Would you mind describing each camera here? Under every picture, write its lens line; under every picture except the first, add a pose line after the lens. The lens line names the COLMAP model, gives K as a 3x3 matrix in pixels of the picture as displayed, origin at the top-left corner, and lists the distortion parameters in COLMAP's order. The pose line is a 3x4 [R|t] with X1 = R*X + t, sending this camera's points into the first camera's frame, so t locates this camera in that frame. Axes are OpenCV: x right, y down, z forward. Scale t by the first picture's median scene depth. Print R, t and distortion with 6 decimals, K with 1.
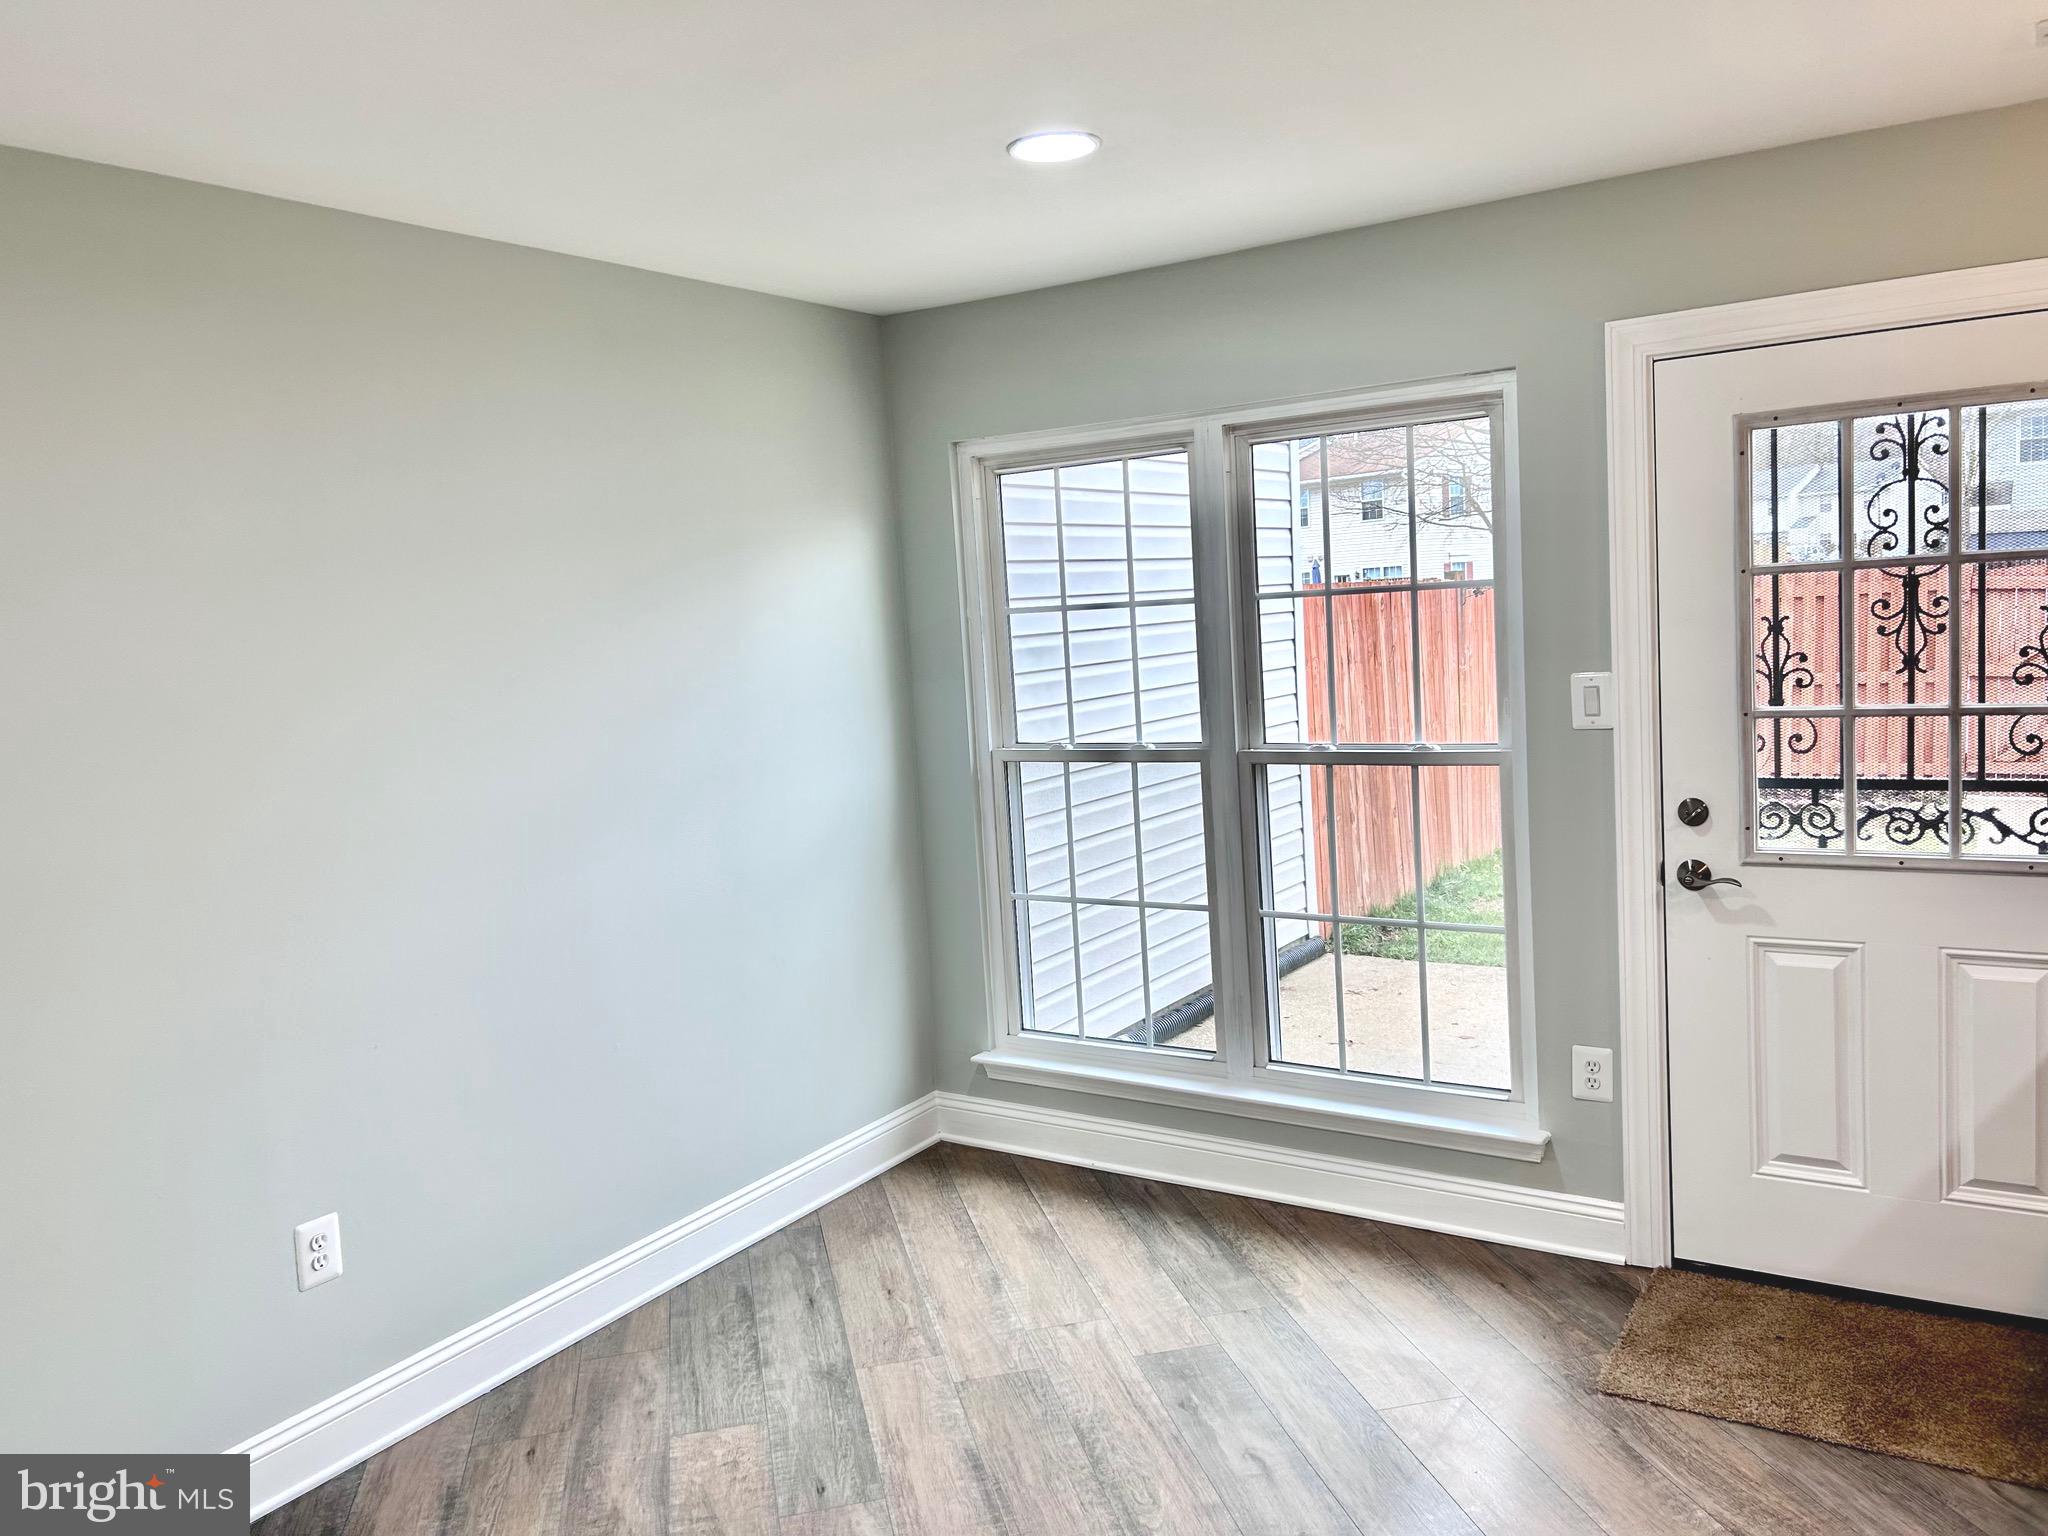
lens RADIAL K [[1539.5, 0, 1014.0], [0, 1539.5, 773.5], [0, 0, 1]] dist [0.050373, -0.057897]
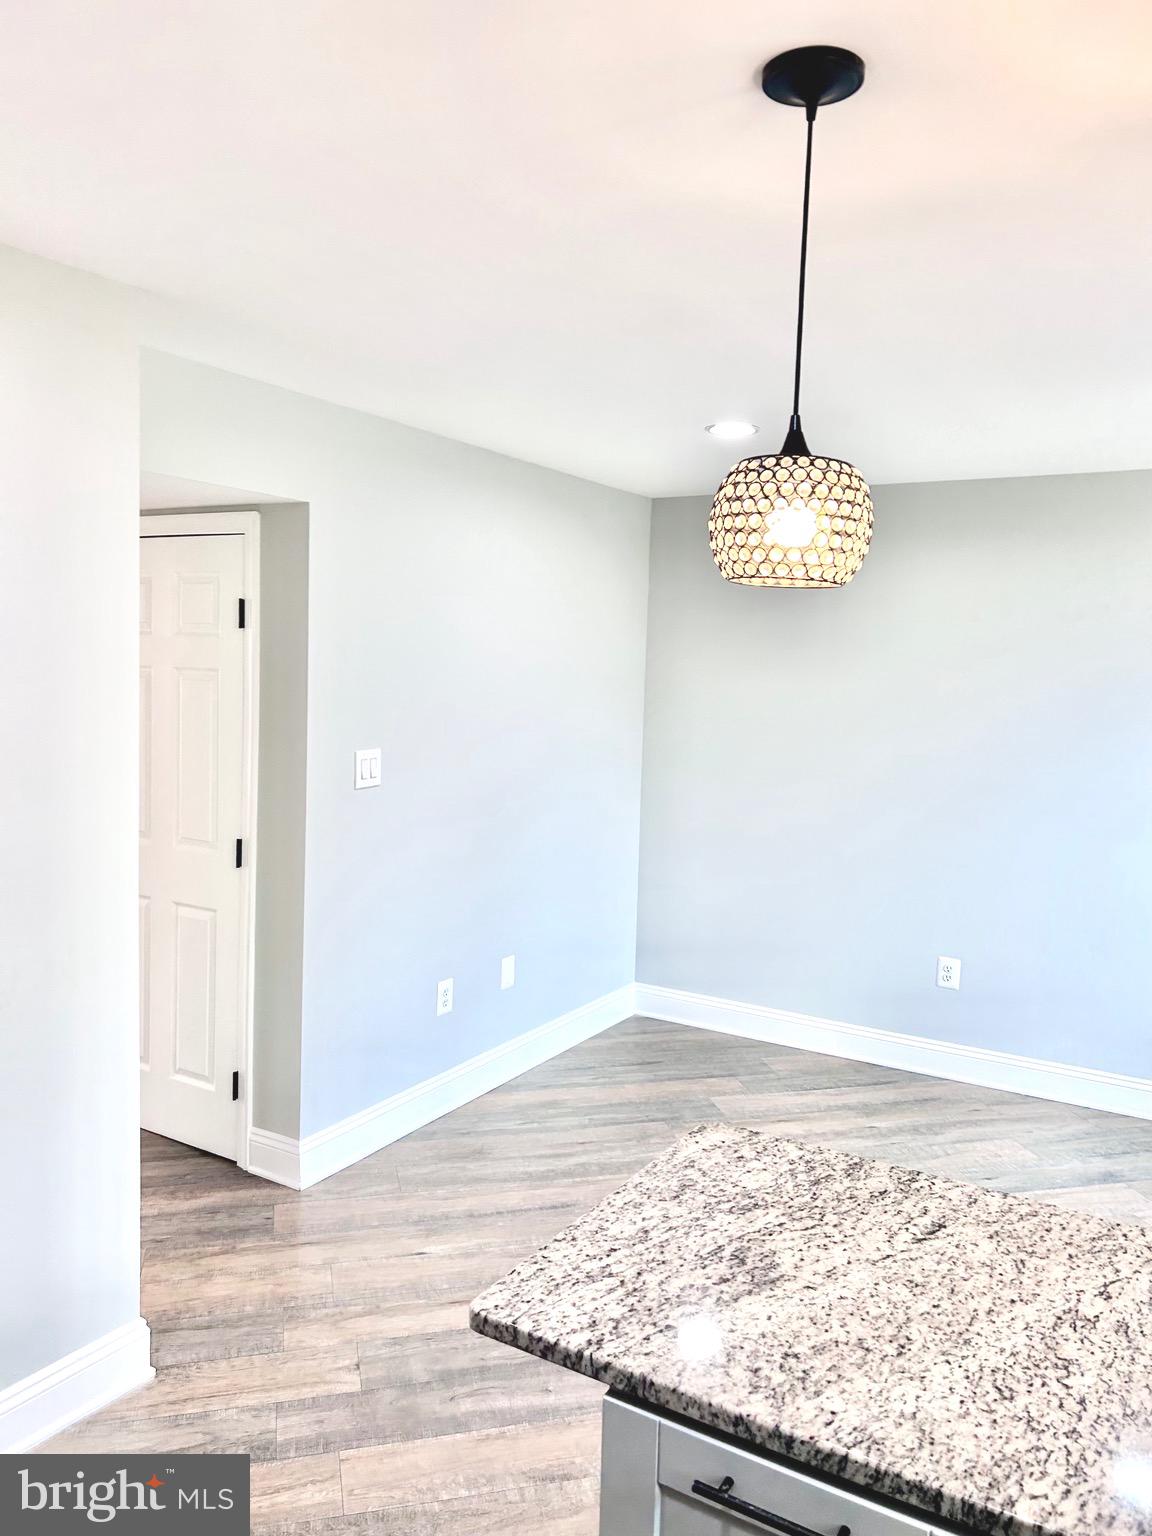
lens RADIAL K [[1154.6, 0, 594.6], [0, 1154.6, 776.4], [0, 0, 1]] dist [0.050373, -0.057897]
pose [[0.046630, 0.157332, -0.986444, 0.993646], [-0.141876, 0.978550, 0.149367, -0.114497], [0.988786, 0.132988, 0.067952, 0.361609]]
